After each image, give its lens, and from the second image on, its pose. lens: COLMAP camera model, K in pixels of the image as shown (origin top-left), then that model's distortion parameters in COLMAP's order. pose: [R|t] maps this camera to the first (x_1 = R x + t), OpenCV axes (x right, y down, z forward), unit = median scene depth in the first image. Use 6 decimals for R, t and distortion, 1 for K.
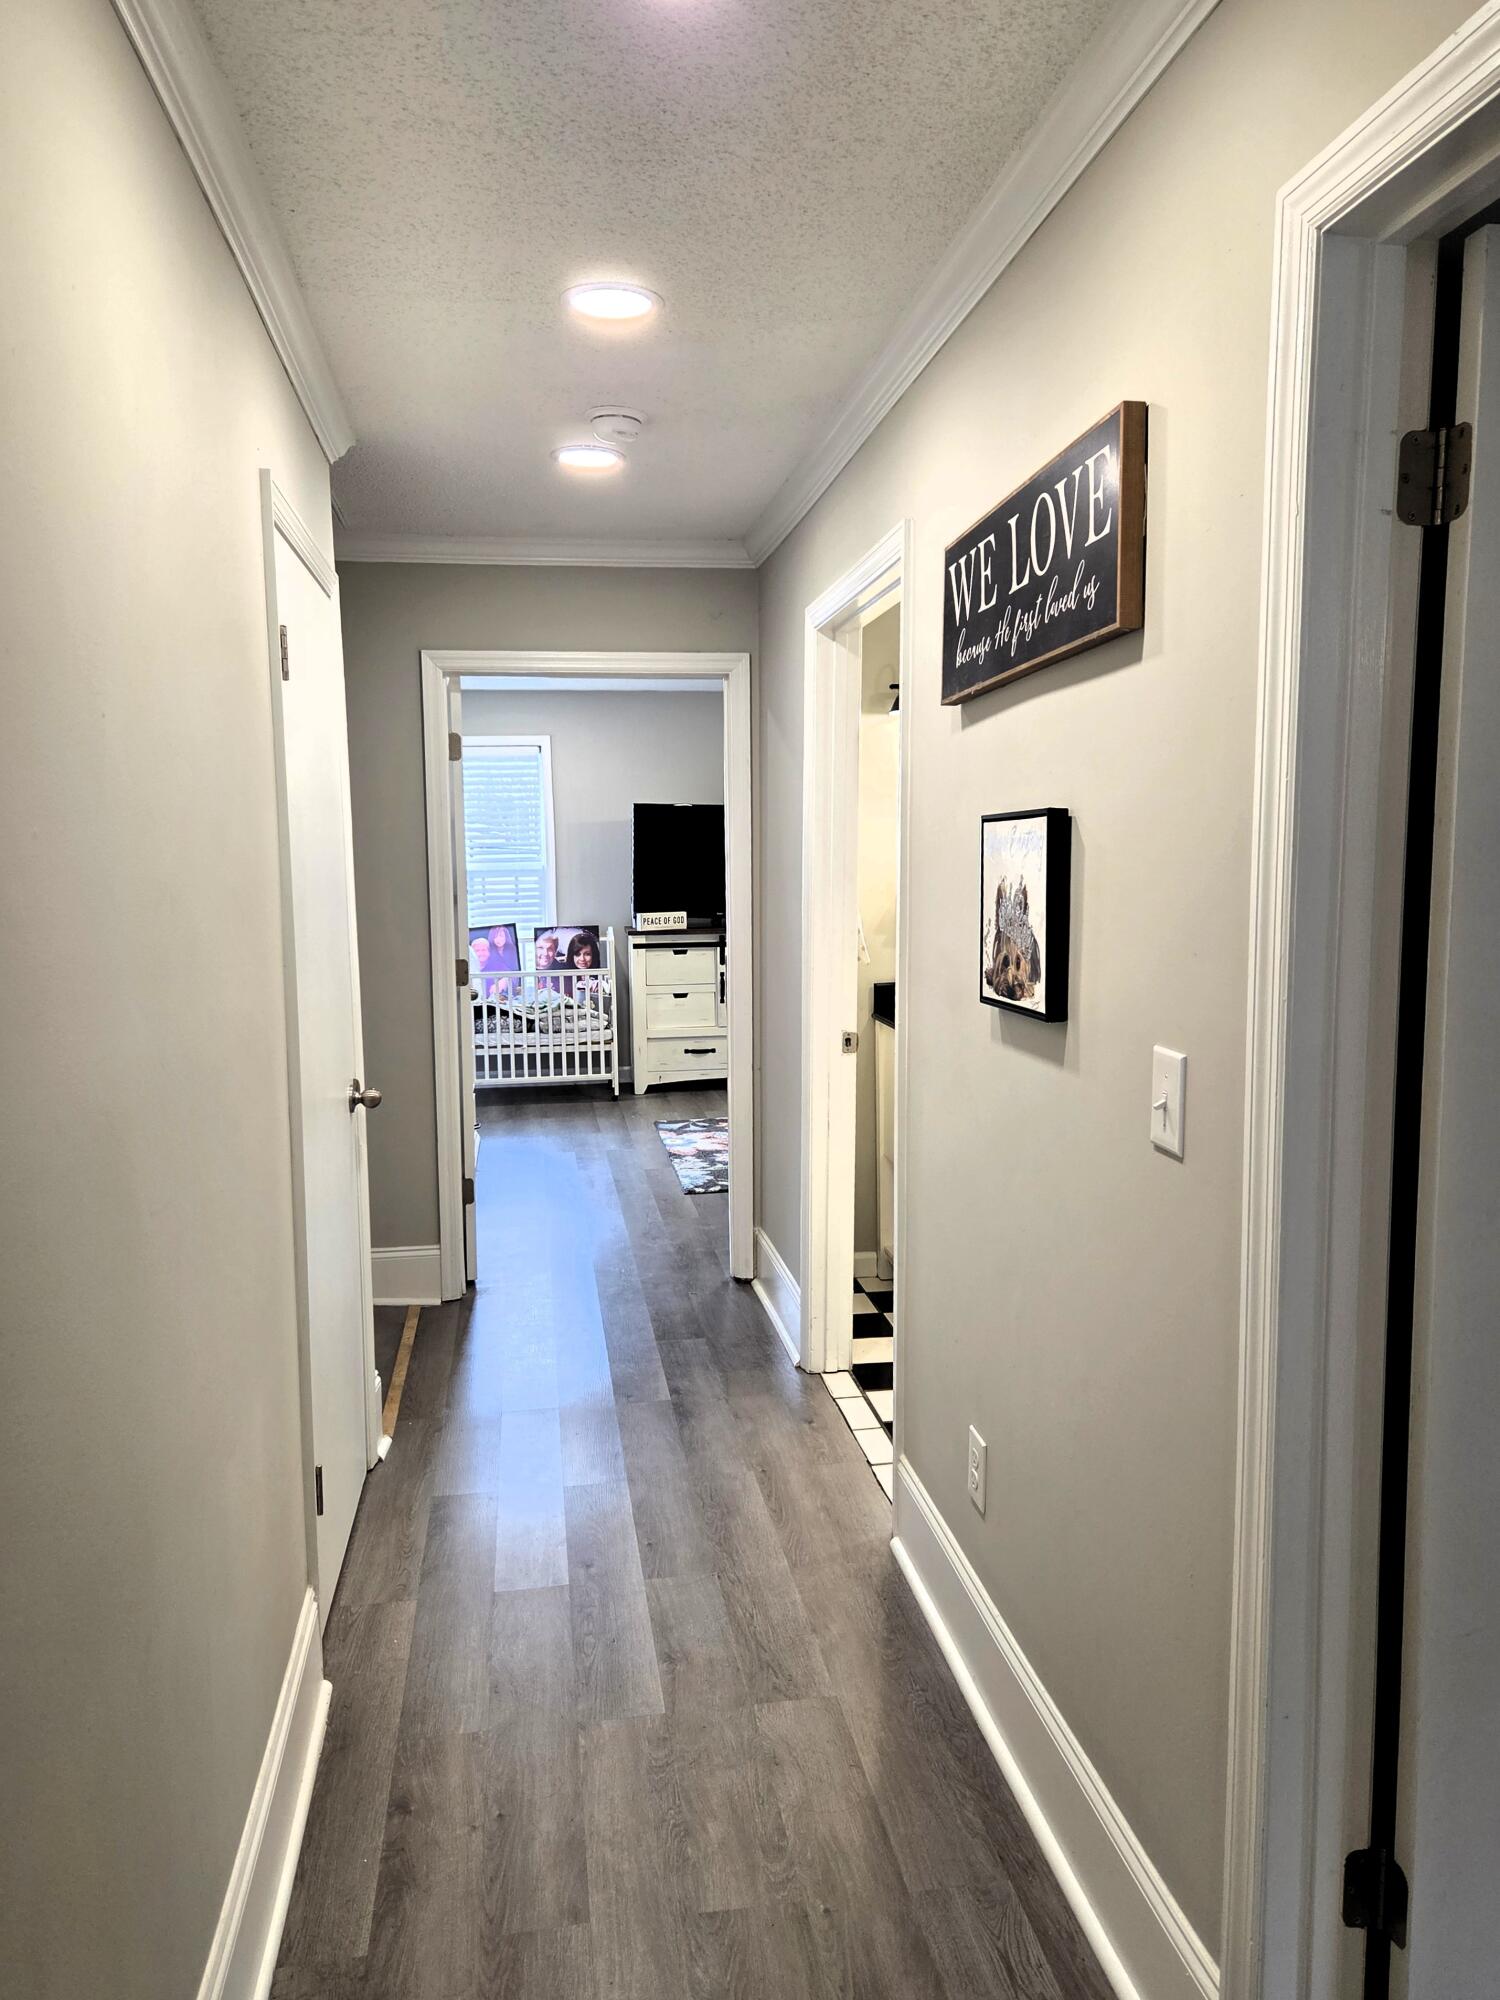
lens RADIAL K [[1421.7, 0, 750.0], [0, 1421.7, 1000.0], [0, 0, 1]] dist [0.052767, -0.035297]
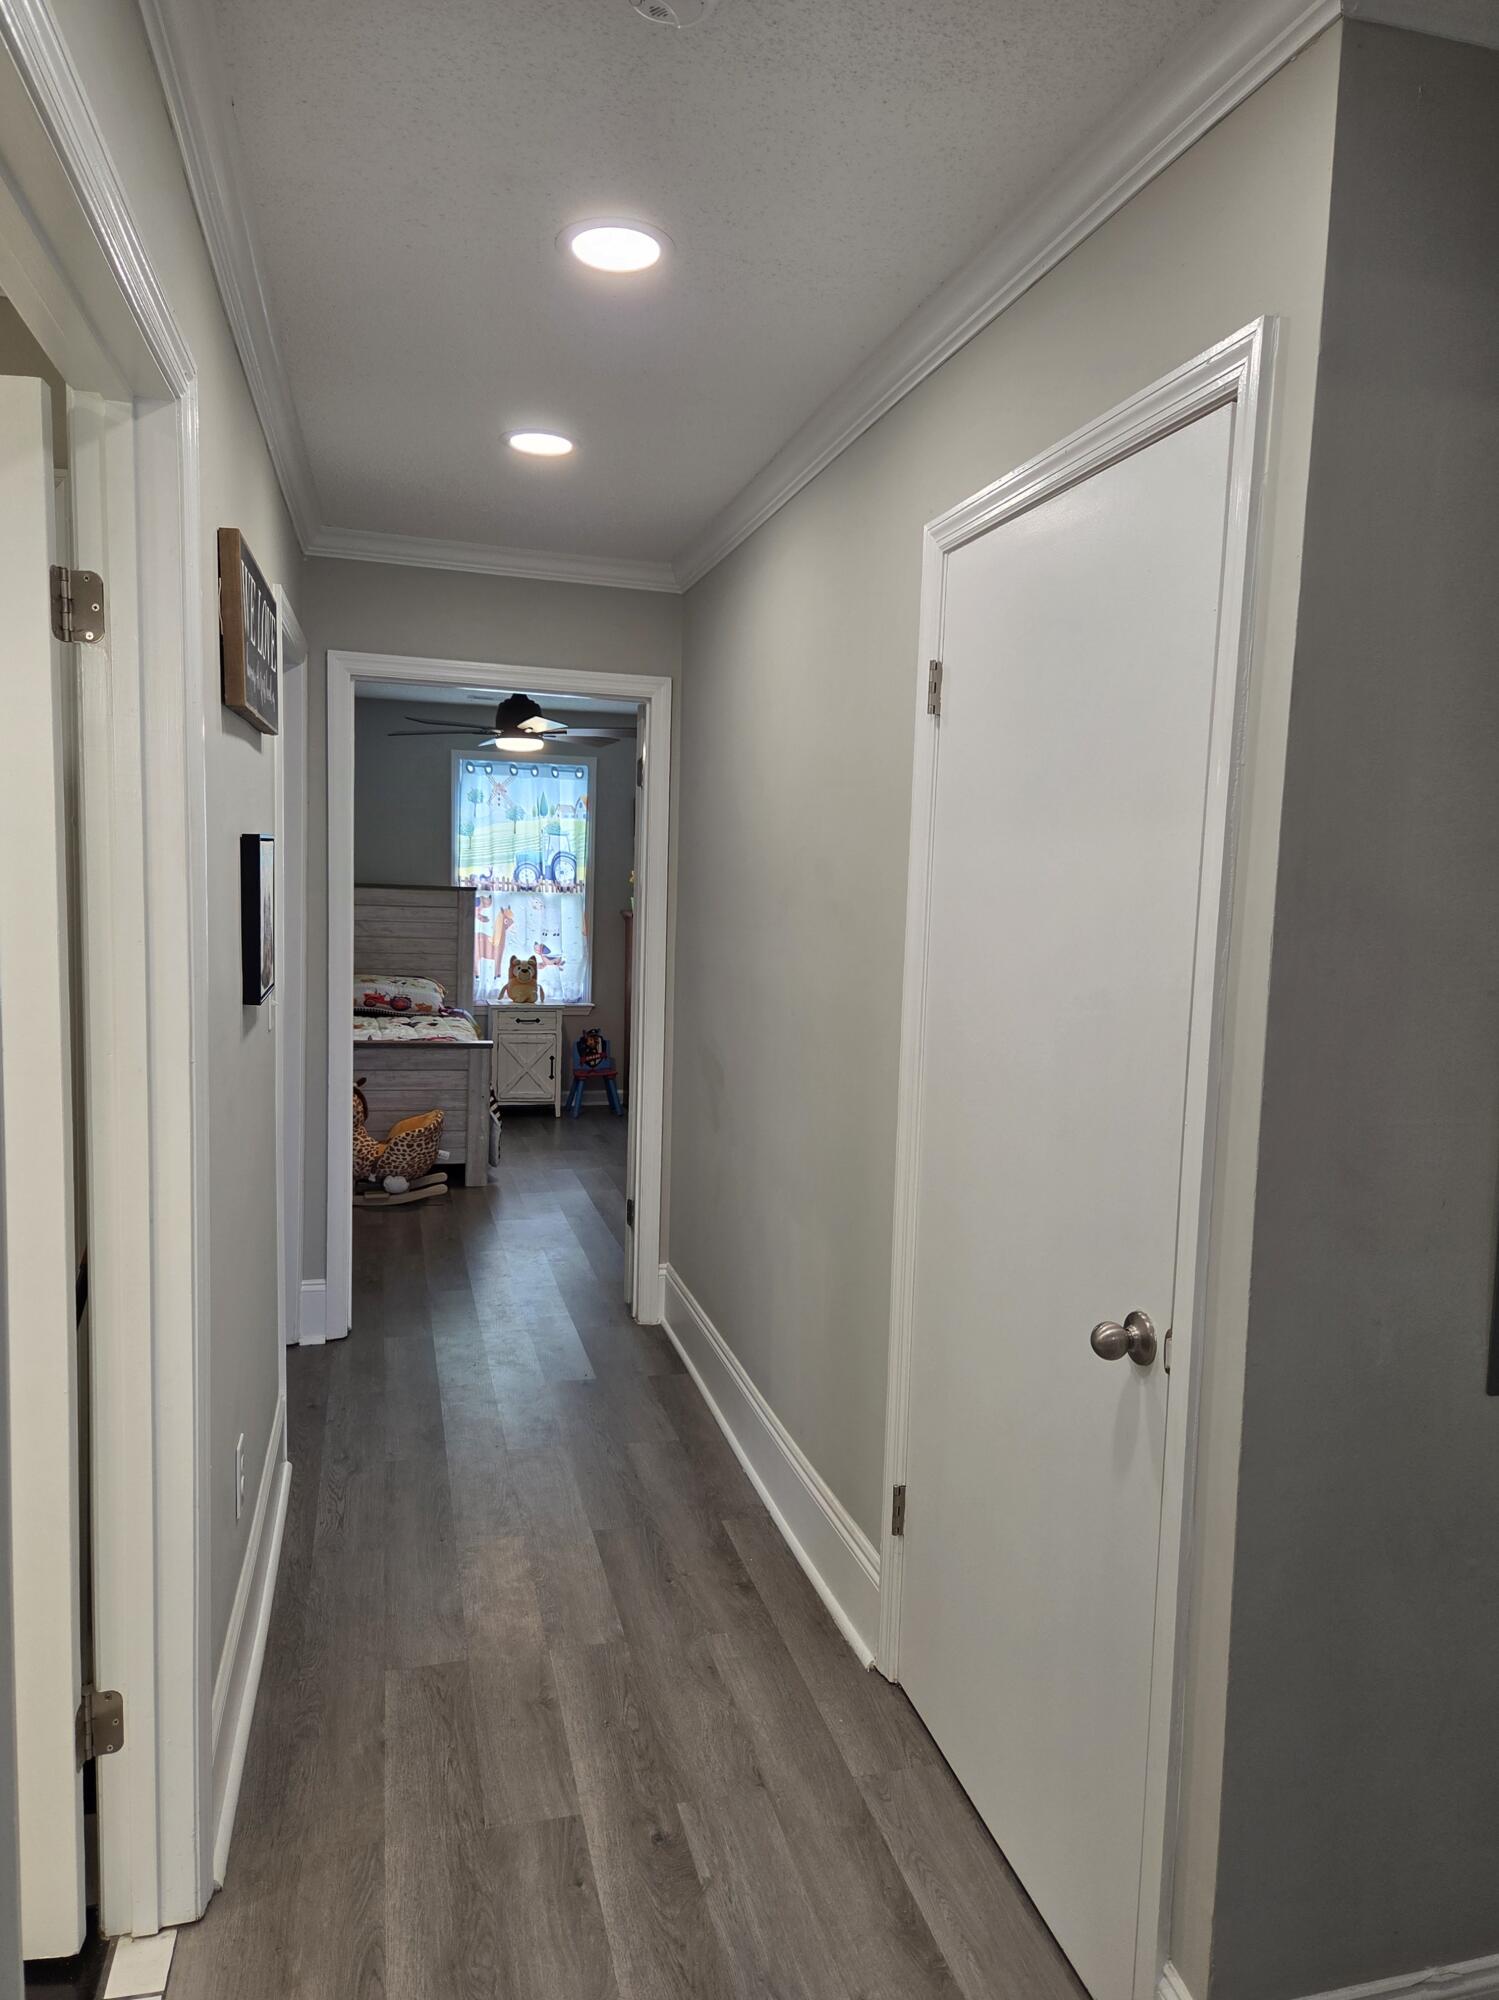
lens RADIAL K [[1421.7, 0, 749.5], [0, 1421.7, 1000.0], [0, 0, 1]] dist [0.052767, -0.035297]
pose [[-0.995061, -0.011942, -0.098540, -0.090925], [-0.031345, 0.979745, 0.197783, -0.203643], [0.094182, 0.199895, -0.975280, 1.855623]]
